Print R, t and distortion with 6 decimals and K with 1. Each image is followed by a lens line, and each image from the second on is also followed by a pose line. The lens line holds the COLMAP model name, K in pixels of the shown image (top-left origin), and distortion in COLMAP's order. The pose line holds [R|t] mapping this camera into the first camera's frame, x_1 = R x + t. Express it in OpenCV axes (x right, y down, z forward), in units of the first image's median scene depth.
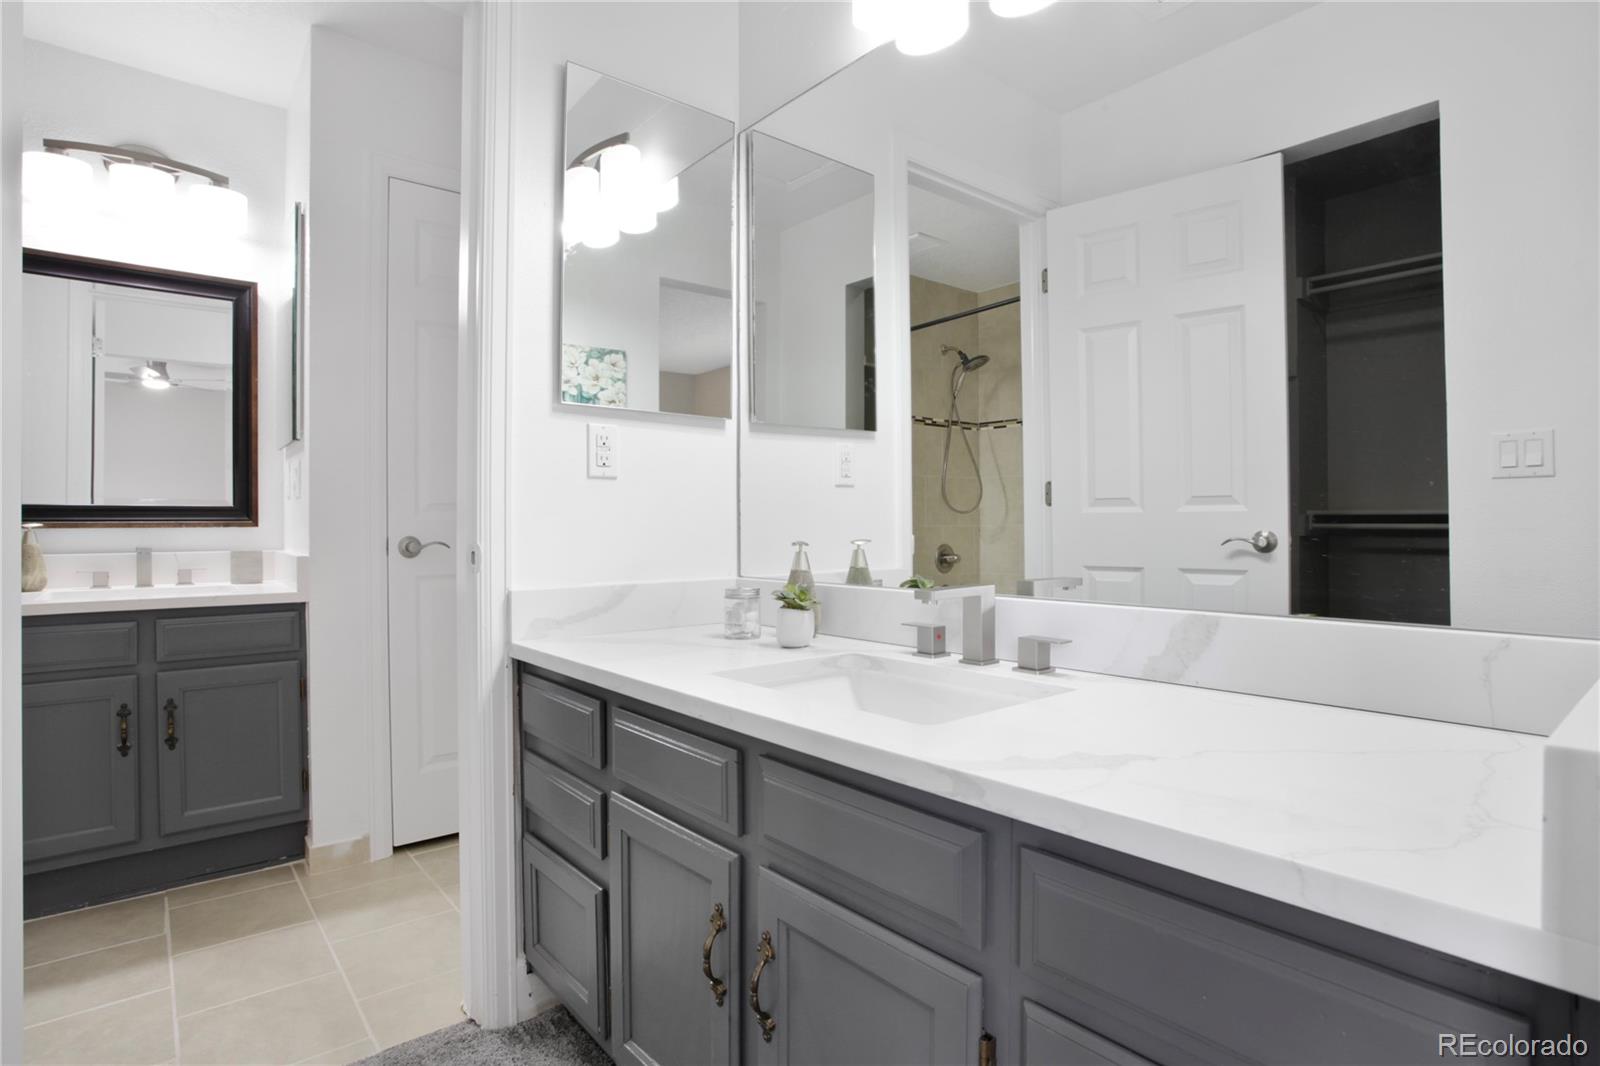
lens RADIAL K [[767.2, 0, 774.5], [0, 767.2, 532.7], [0, 0, 1]] dist [-0.030753, 0.000206]
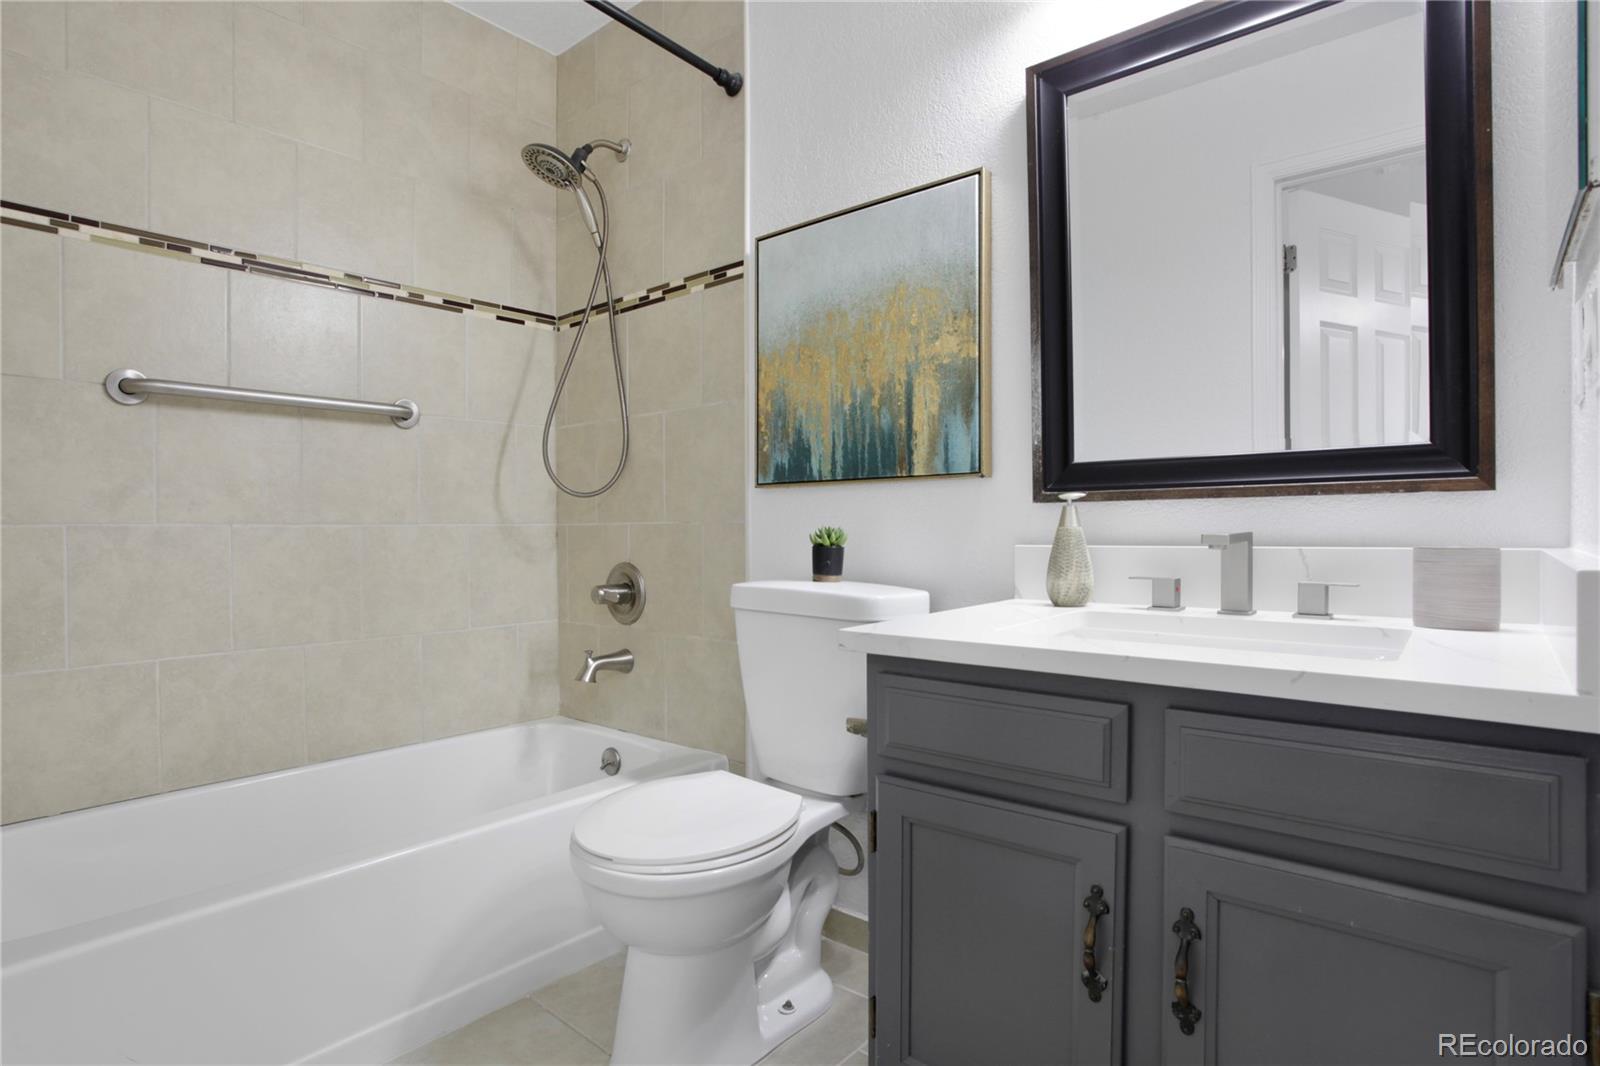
lens RADIAL K [[810.9, 0, 800.0], [0, 810.9, 533.0], [0, 0, 1]] dist [-0.067250, 0.037501]
pose [[0.164216, 0.011726, -0.986355, -0.343188], [0.001923, 0.999924, 0.012207, 0.009890], [0.986423, -0.003901, 0.164181, 0.592314]]
